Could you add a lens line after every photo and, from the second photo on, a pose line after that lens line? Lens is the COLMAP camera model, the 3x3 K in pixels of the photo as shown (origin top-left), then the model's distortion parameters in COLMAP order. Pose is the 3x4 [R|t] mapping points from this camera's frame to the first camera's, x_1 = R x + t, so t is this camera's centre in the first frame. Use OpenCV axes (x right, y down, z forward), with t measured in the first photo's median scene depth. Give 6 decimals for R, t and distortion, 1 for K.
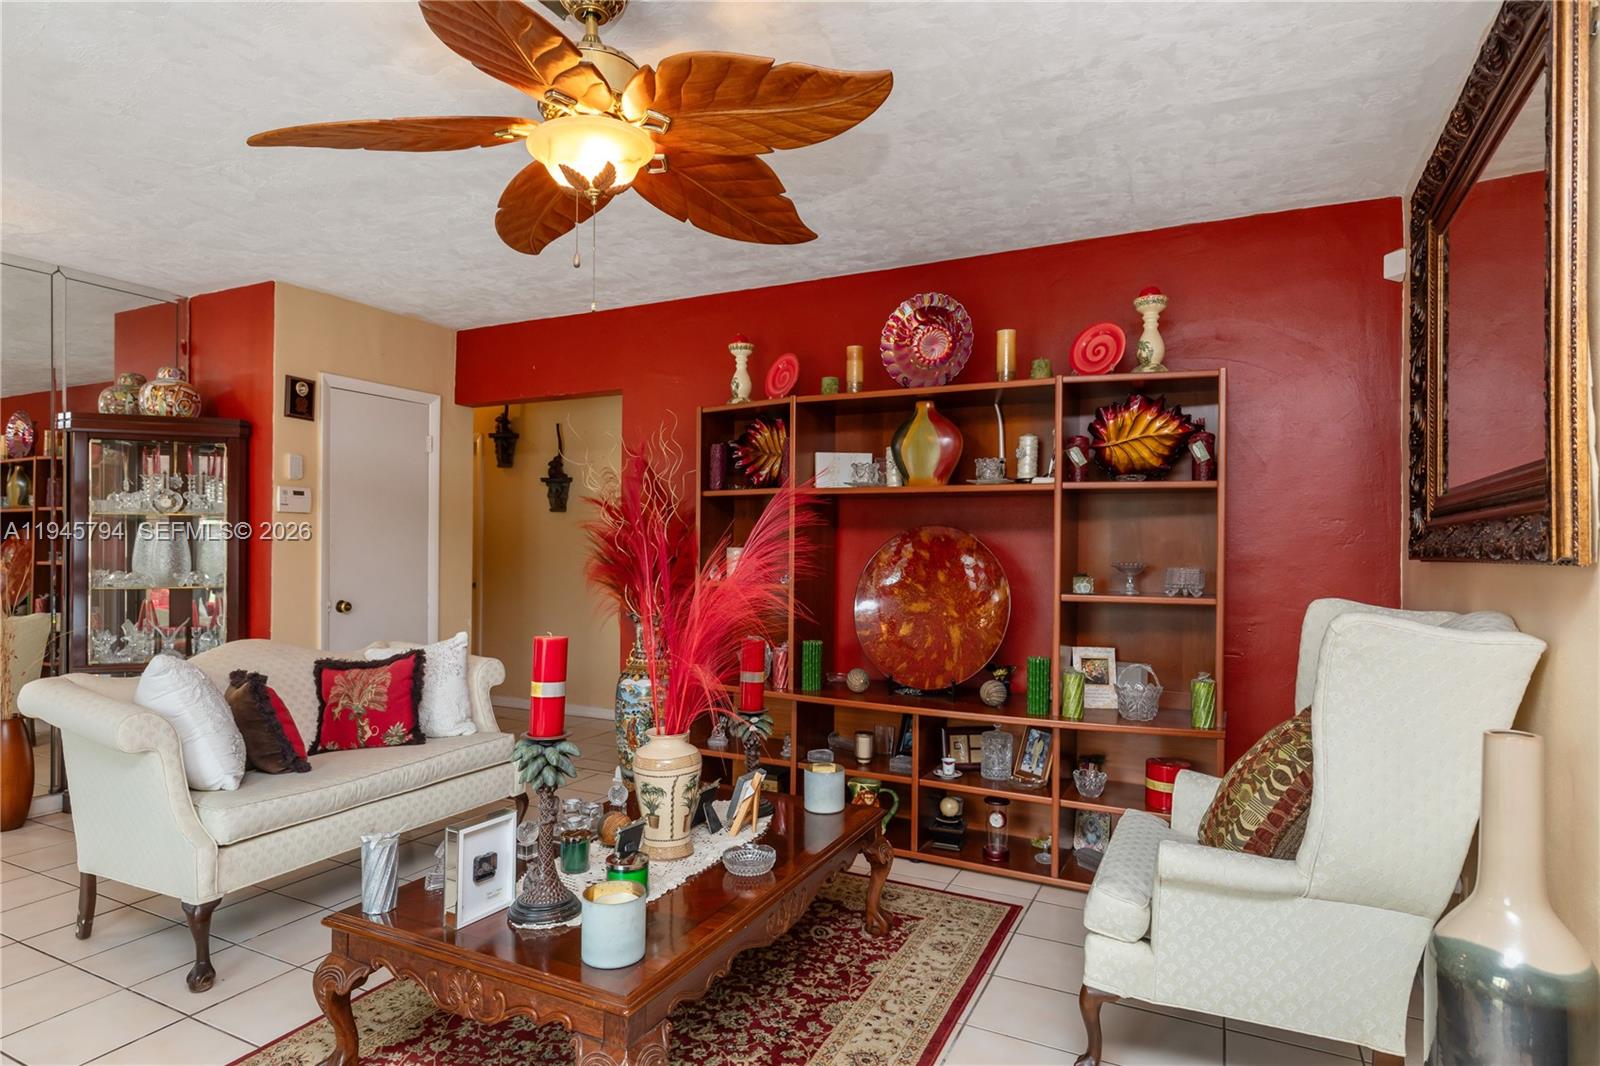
lens RADIAL K [[849.3, 0, 799.6], [0, 849.3, 539.3], [0, 0, 1]] dist [0.003067, 0.001519]
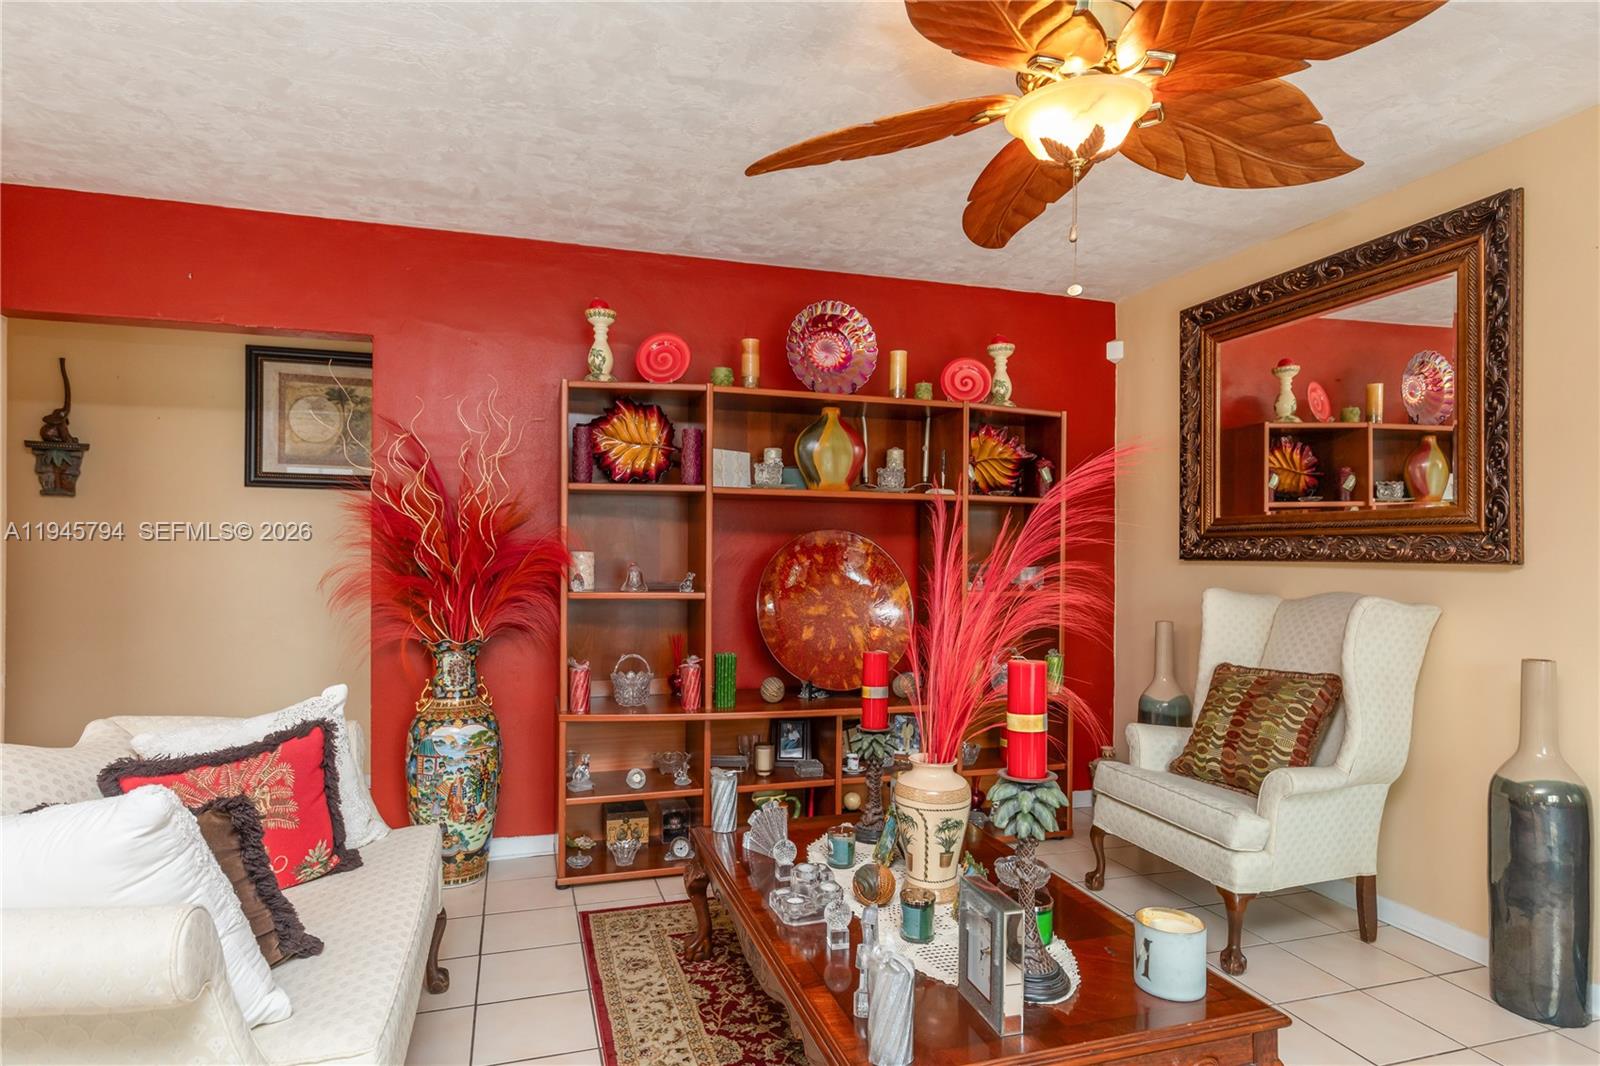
lens RADIAL K [[849.3, 0, 766.3], [0, 849.3, 548.0], [0, 0, 1]] dist [0.003067, 0.001519]
pose [[0.735427, -0.002135, 0.677601, -0.588650], [-0.006637, 0.999924, 0.010354, -0.004529], [-0.677572, -0.012112, 0.735357, 0.299349]]
